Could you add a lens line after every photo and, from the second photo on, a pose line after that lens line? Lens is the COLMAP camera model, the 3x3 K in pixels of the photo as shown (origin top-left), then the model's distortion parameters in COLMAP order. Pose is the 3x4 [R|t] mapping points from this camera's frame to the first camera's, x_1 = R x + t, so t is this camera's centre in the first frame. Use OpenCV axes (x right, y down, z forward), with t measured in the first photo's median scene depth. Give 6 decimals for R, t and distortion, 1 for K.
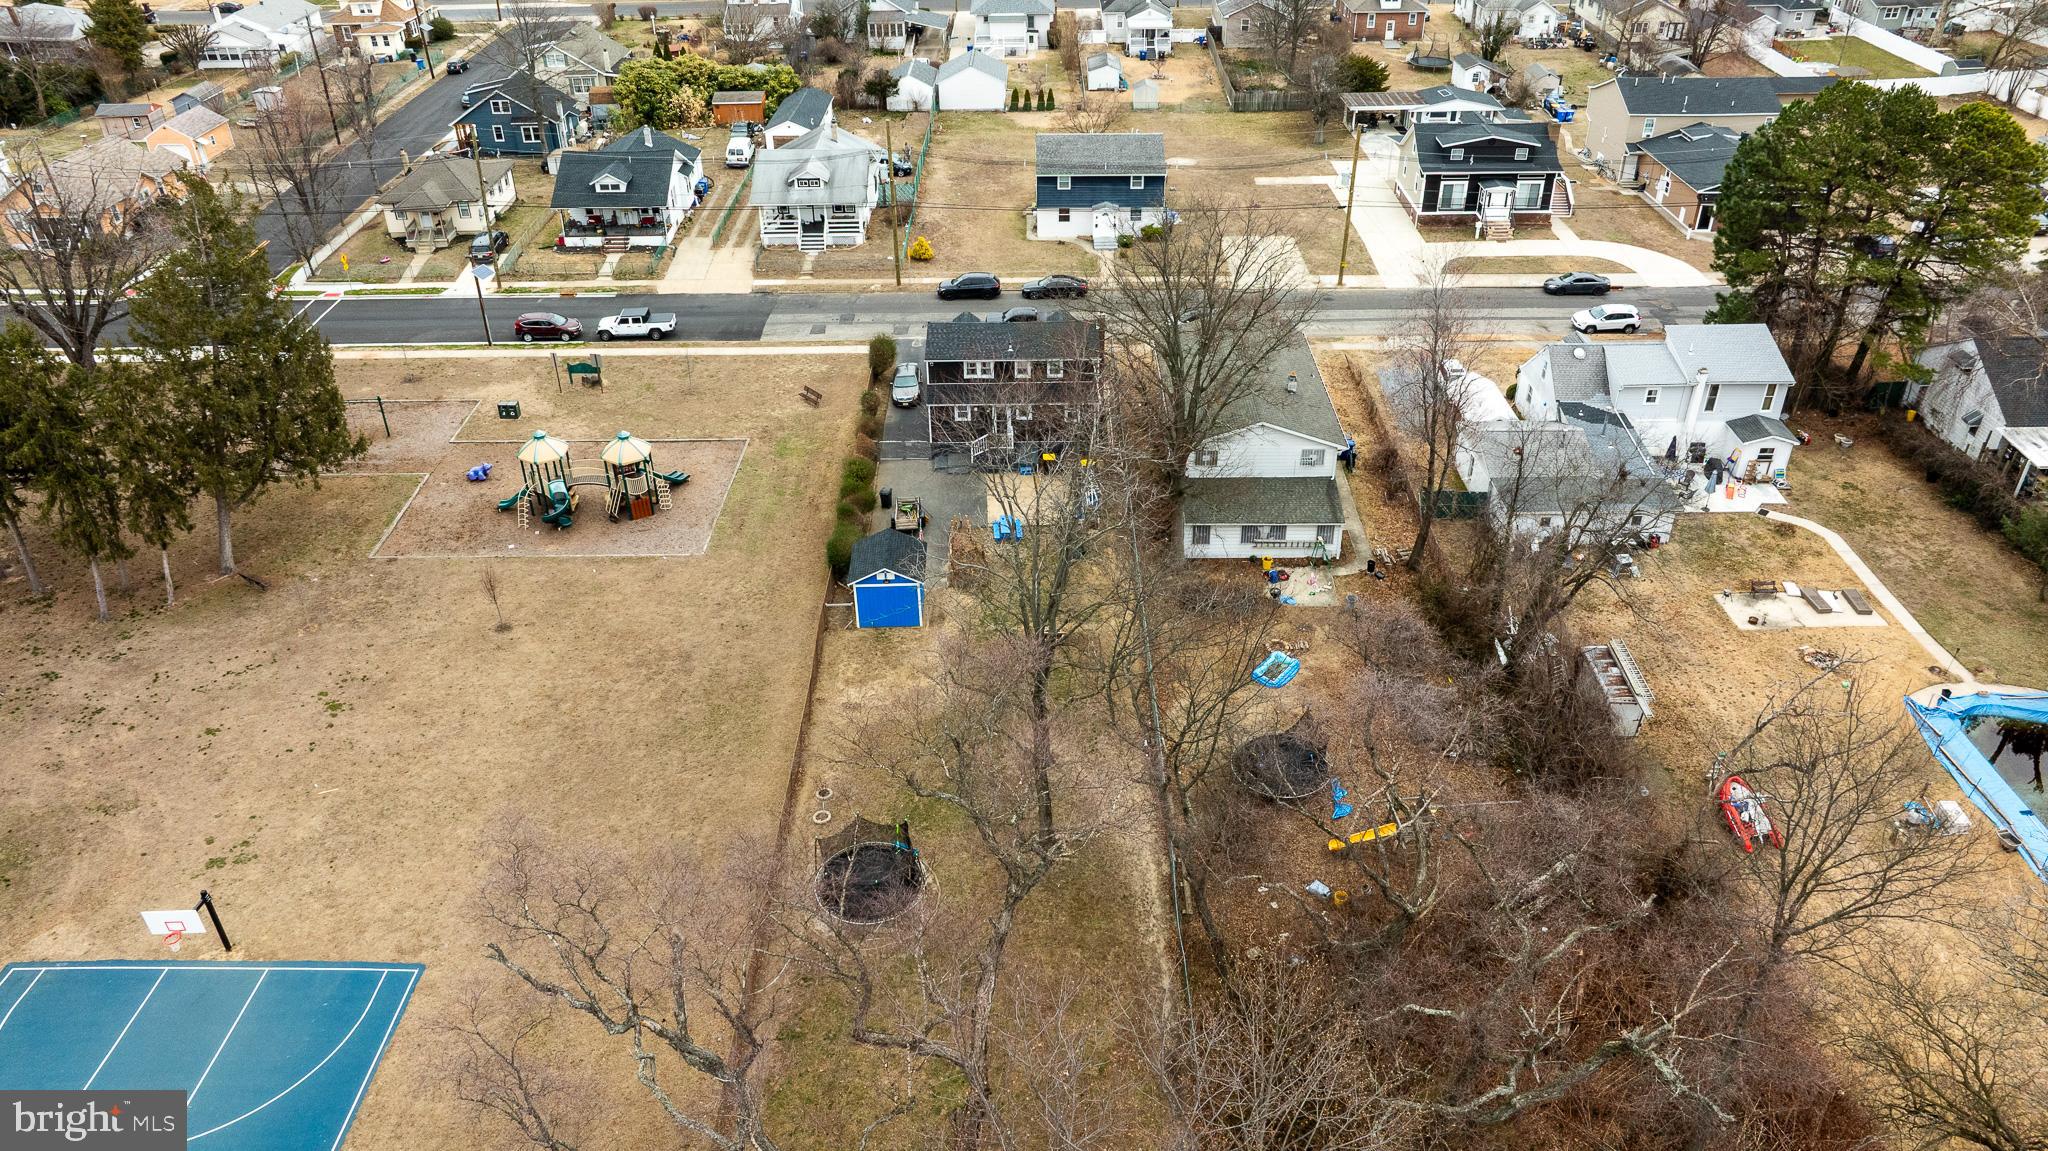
lens RADIAL K [[1490.7, 0, 1024.0], [0, 1490.7, 575.5], [0, 0, 1]] dist [-0.024855, -0.002548]
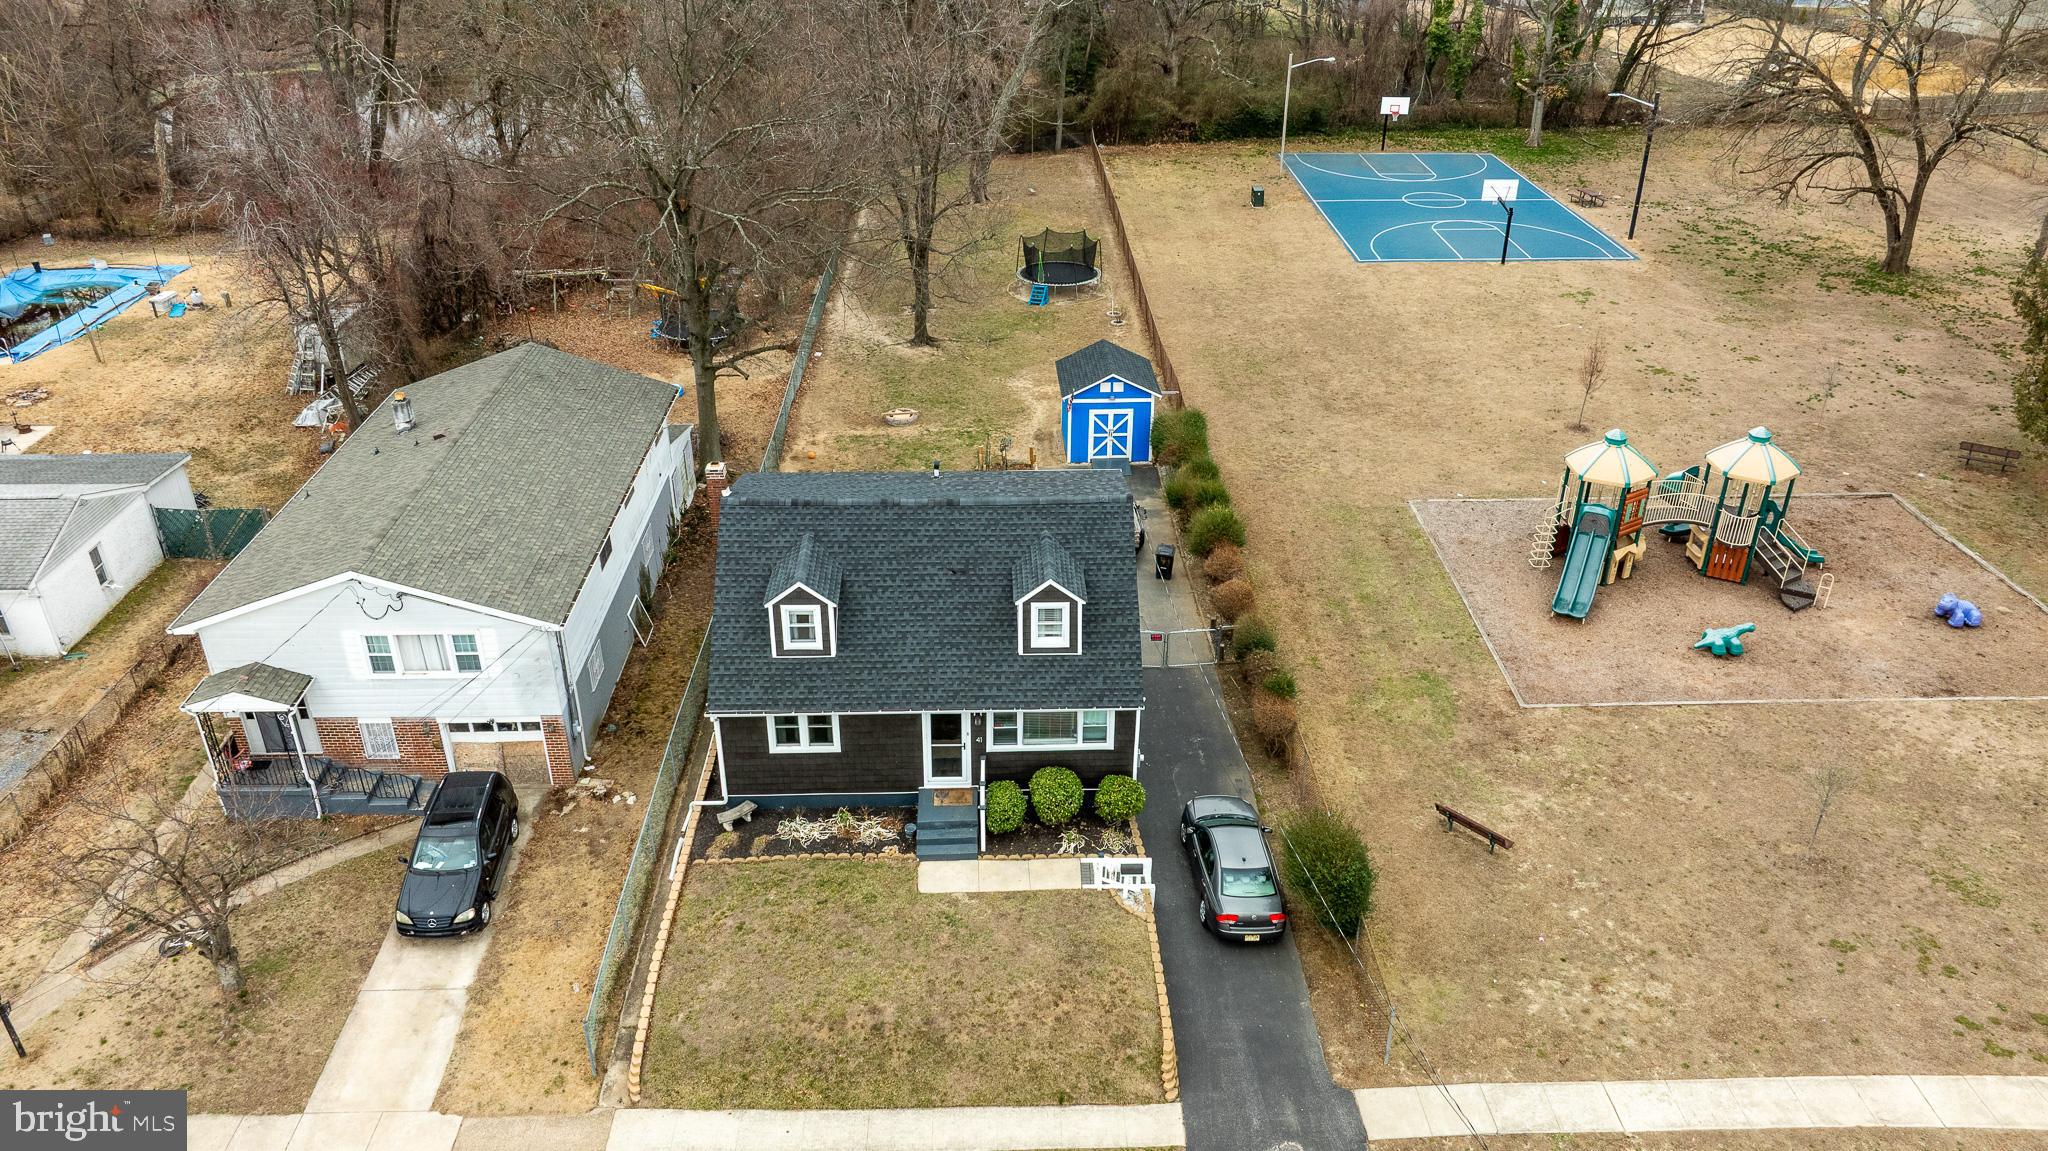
lens RADIAL K [[1490.7, 0, 1024.0], [0, 1490.7, 575.5], [0, 0, 1]] dist [-0.024855, -0.002548]
pose [[-0.999347, 0.027680, -0.023216, -0.019216], [-0.006256, 0.500314, 0.865822, -0.406899], [0.035582, 0.865402, -0.499814, 0.963442]]
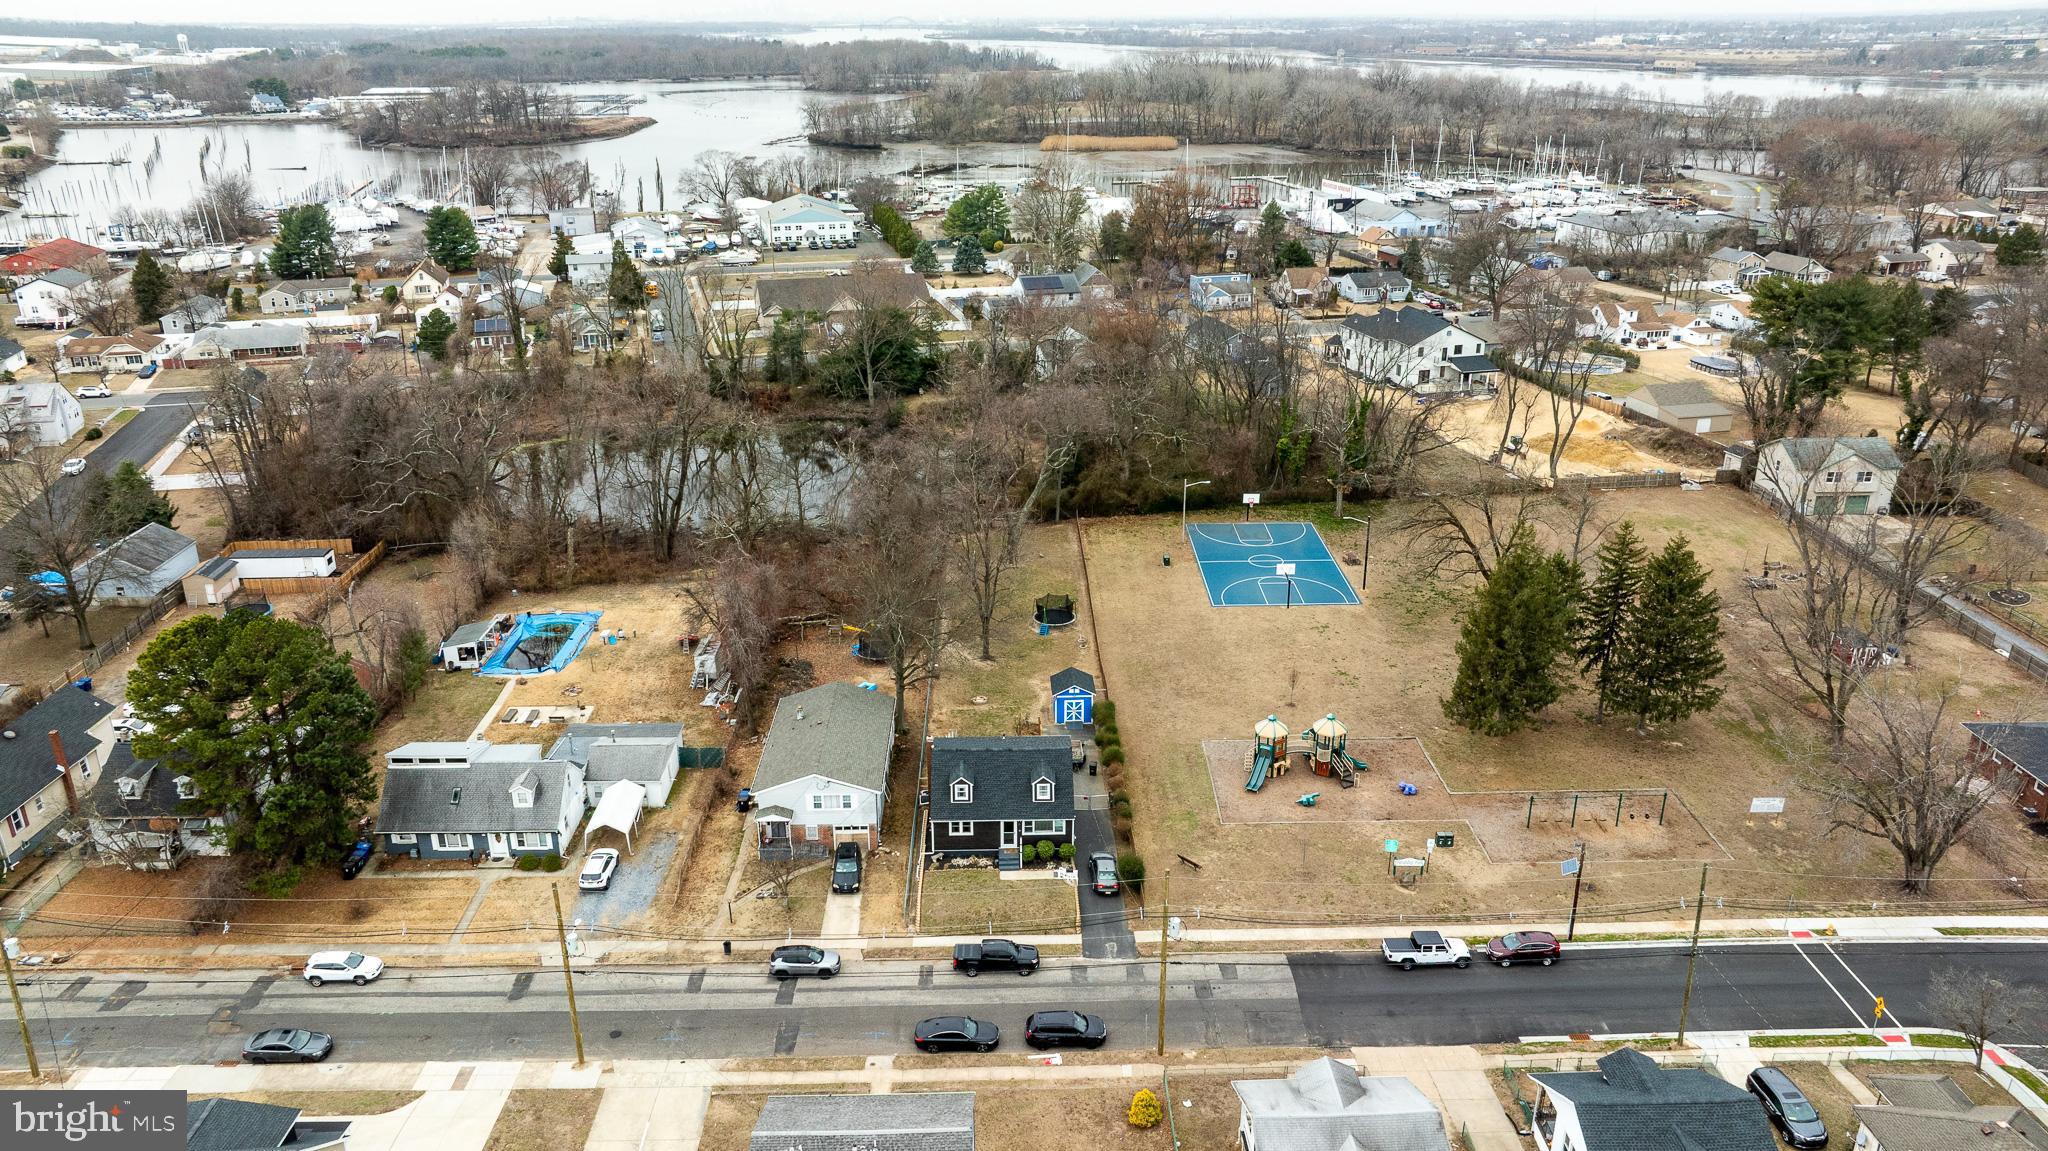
lens RADIAL K [[1484.7, 0, 1033.4], [0, 1484.7, 576.5], [0, 0, 1]] dist [-0.000766, -0.125468]
pose [[-0.999415, 0.027010, -0.020975, -0.009415], [-0.000272, 0.607058, 0.794658, -0.954755], [0.034196, 0.794199, -0.606695, 1.274926]]
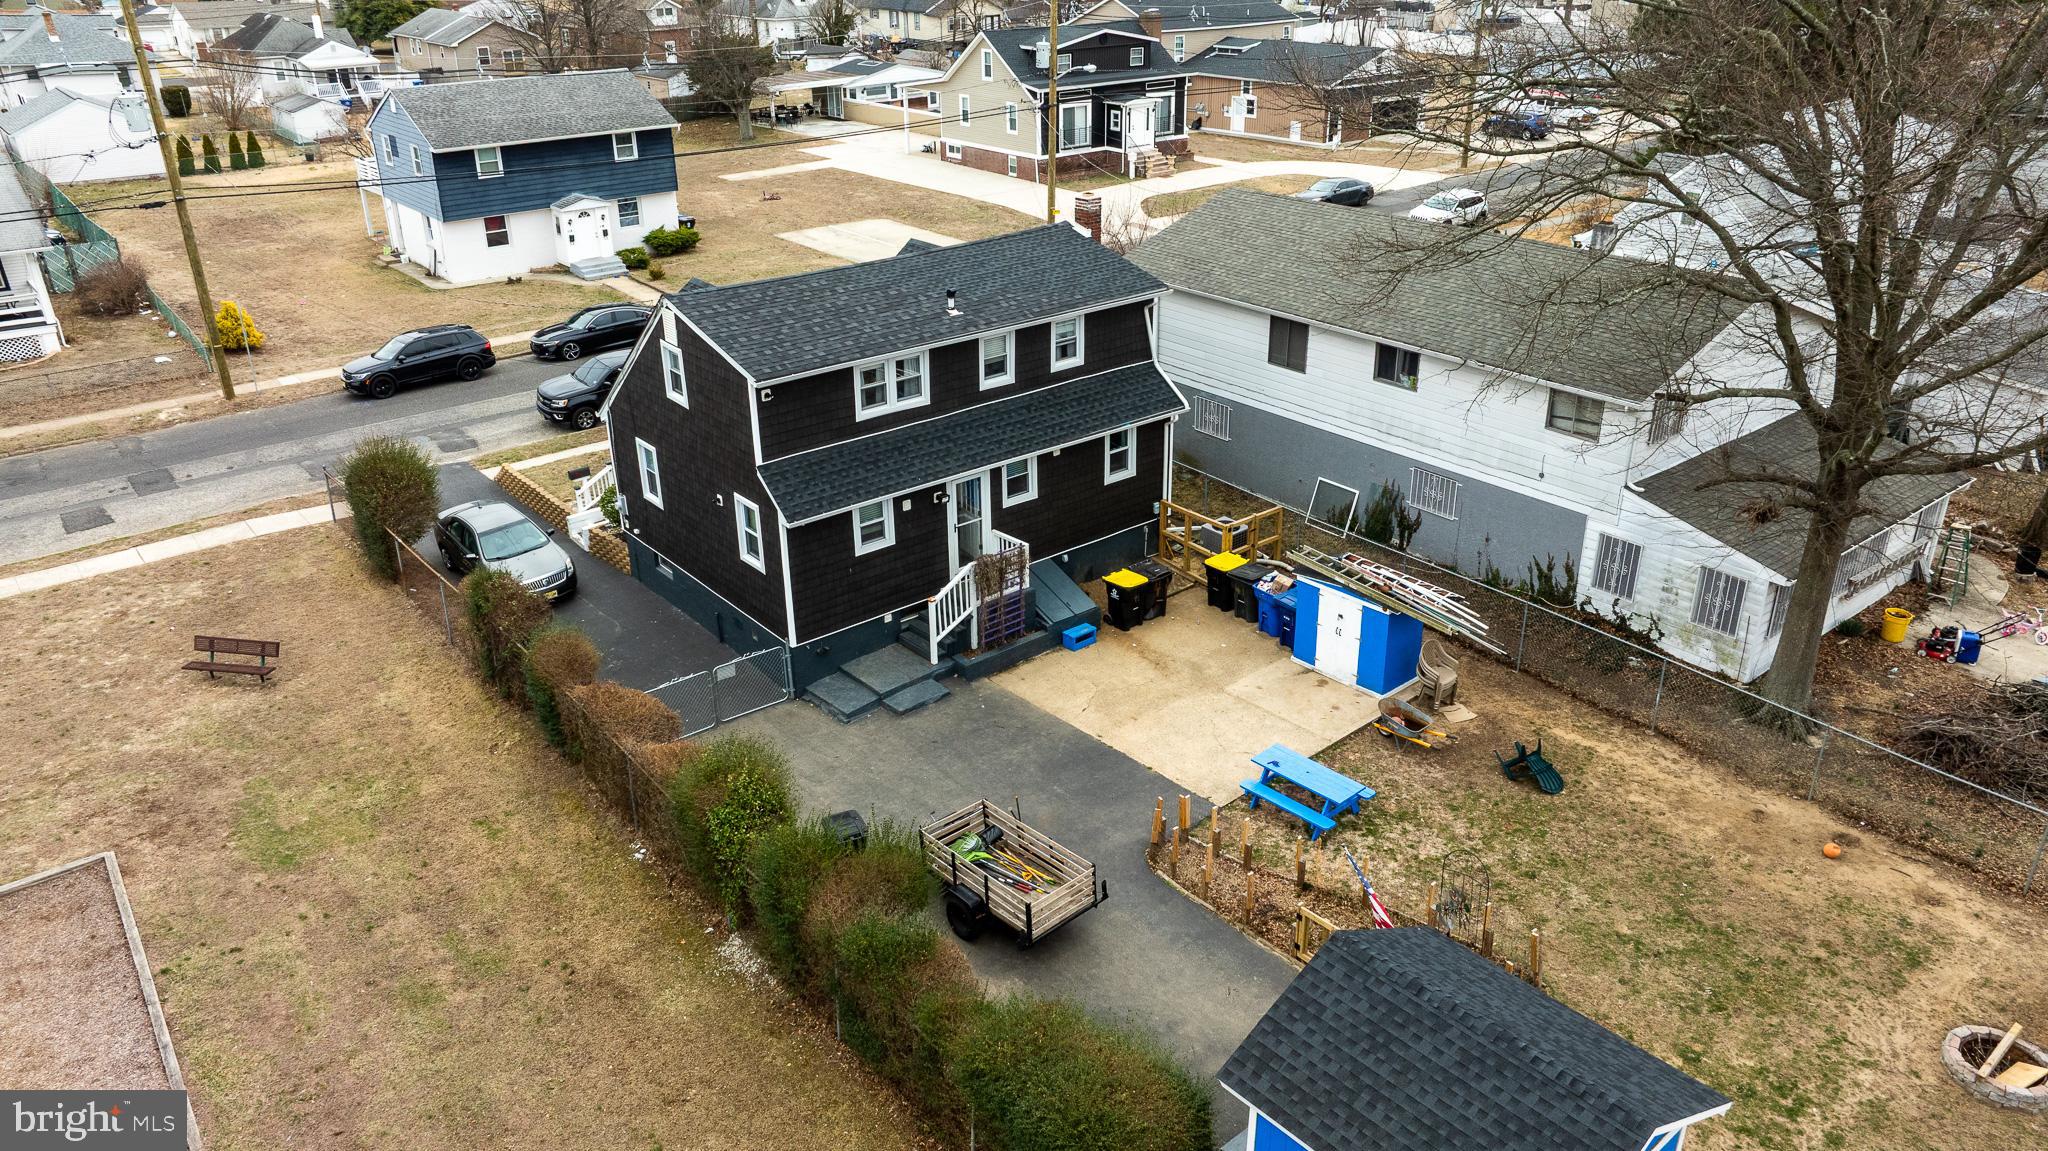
lens RADIAL K [[1490.7, 0, 1024.0], [0, 1490.7, 575.5], [0, 0, 1]] dist [-0.024855, -0.002548]
pose [[0.783216, -0.259736, 0.564897, -0.157724], [0.337708, 0.940572, -0.035755, -0.060148], [-0.522040, 0.218774, 0.824386, 0.563184]]
